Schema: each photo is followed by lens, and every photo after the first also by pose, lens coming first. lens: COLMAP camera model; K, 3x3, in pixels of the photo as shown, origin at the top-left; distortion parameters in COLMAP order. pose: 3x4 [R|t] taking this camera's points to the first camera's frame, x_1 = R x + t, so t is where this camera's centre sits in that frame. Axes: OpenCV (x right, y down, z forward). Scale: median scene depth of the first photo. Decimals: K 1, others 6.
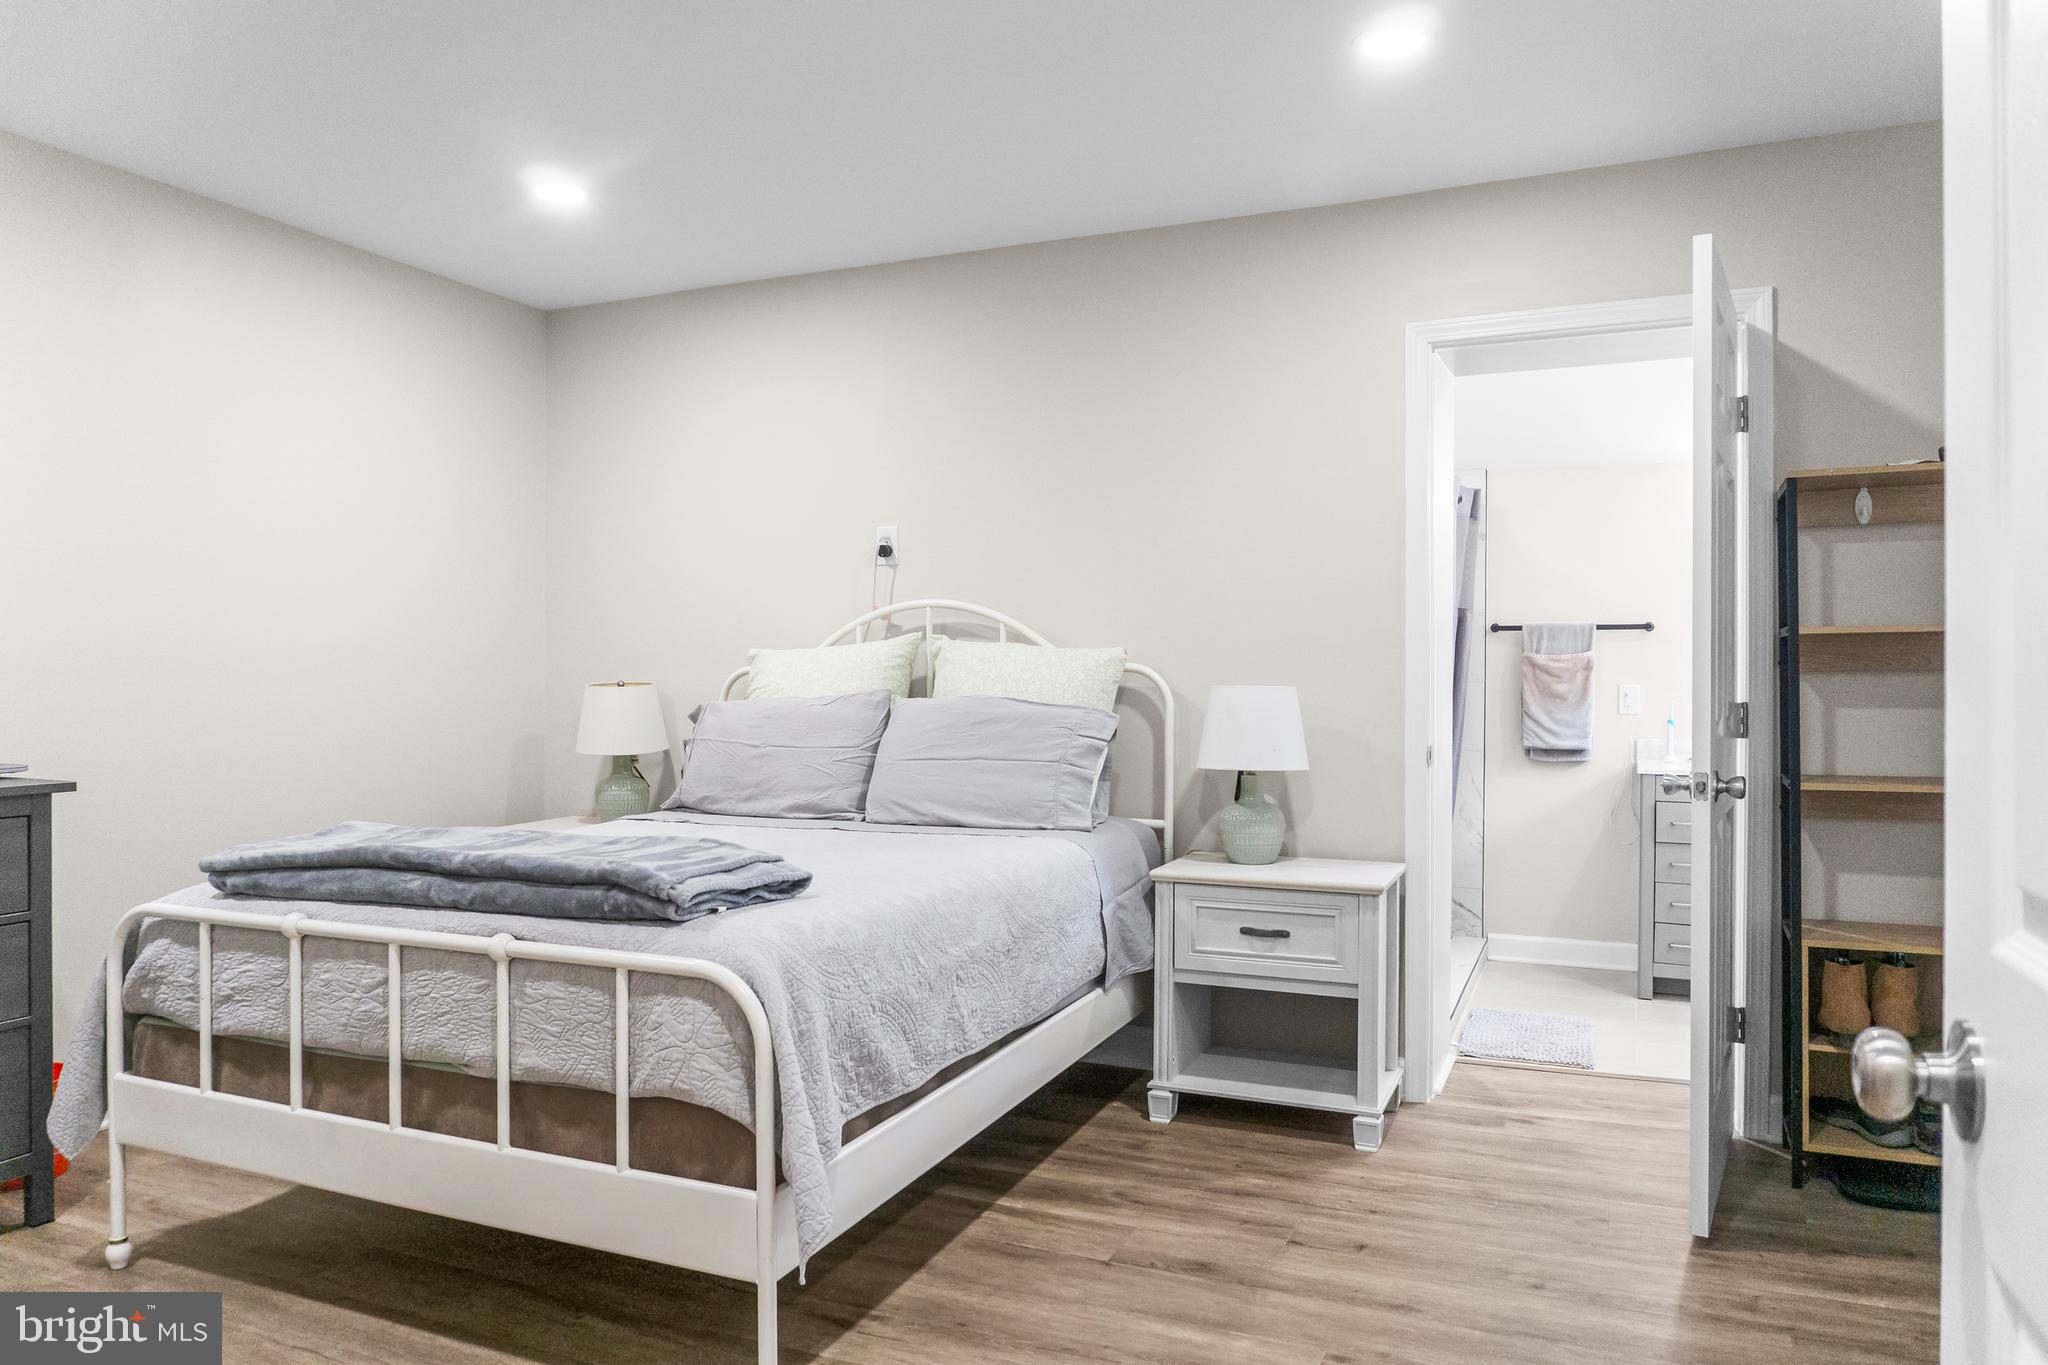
lens RADIAL K [[1329.0, 0, 916.9], [0, 1329.0, 677.6], [0, 0, 1]] dist [-0.023441, -0.000125]
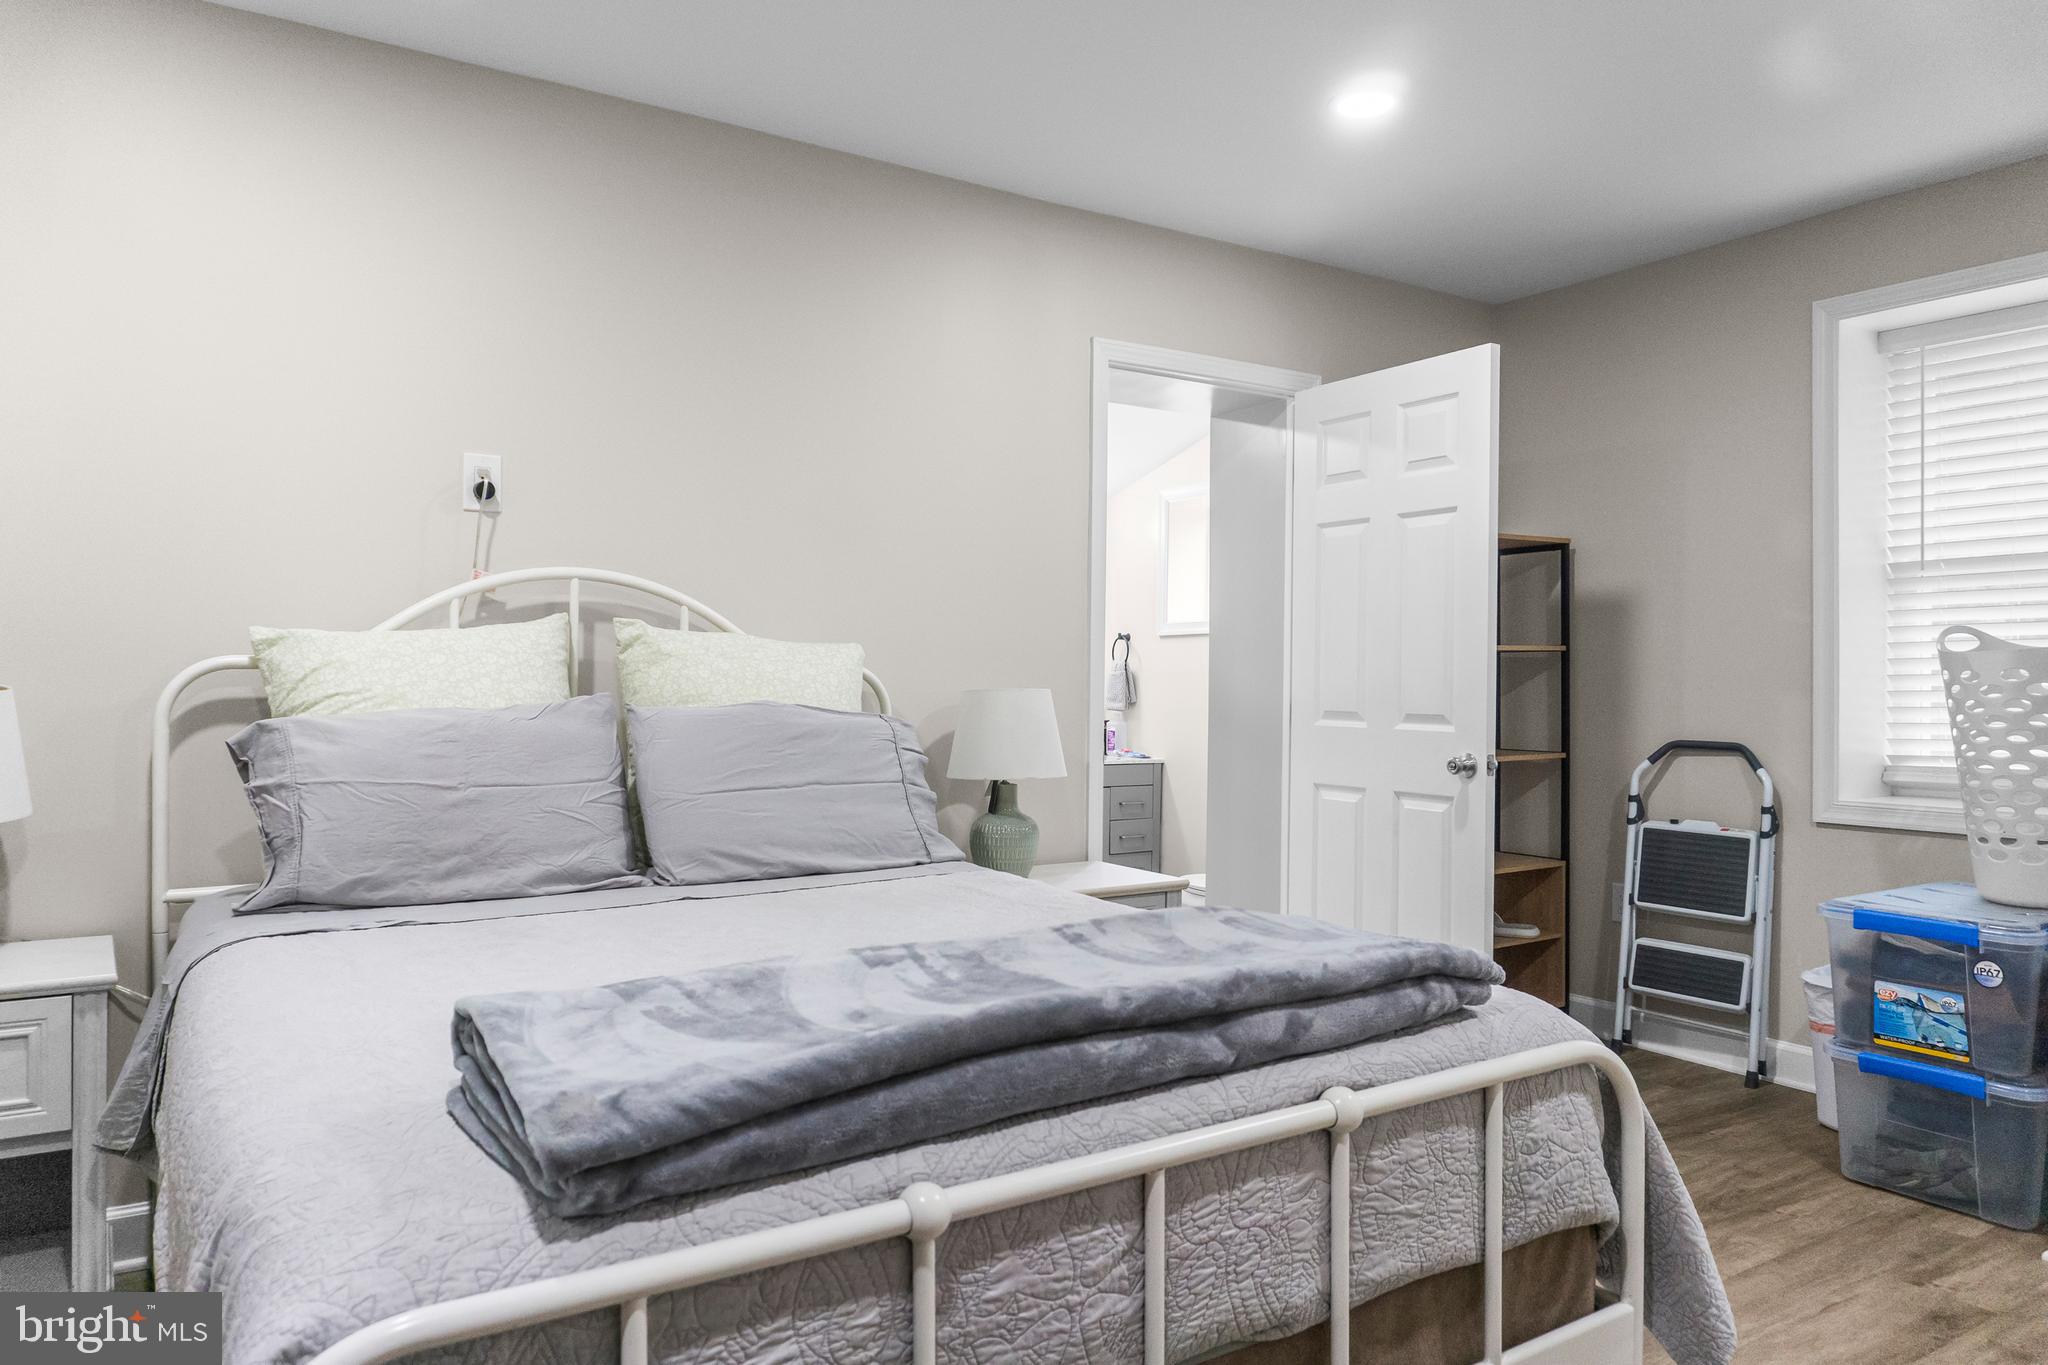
lens RADIAL K [[1380.0, 0, 1020.2], [0, 1380.0, 678.2], [0, 0, 1]] dist [-0.016799, 0.000199]
pose [[0.524546, 0.005925, 0.851361, -0.354137], [-0.005228, 0.999979, -0.003738, 0.001024], [-0.851366, -0.002490, 0.524566, 0.294284]]
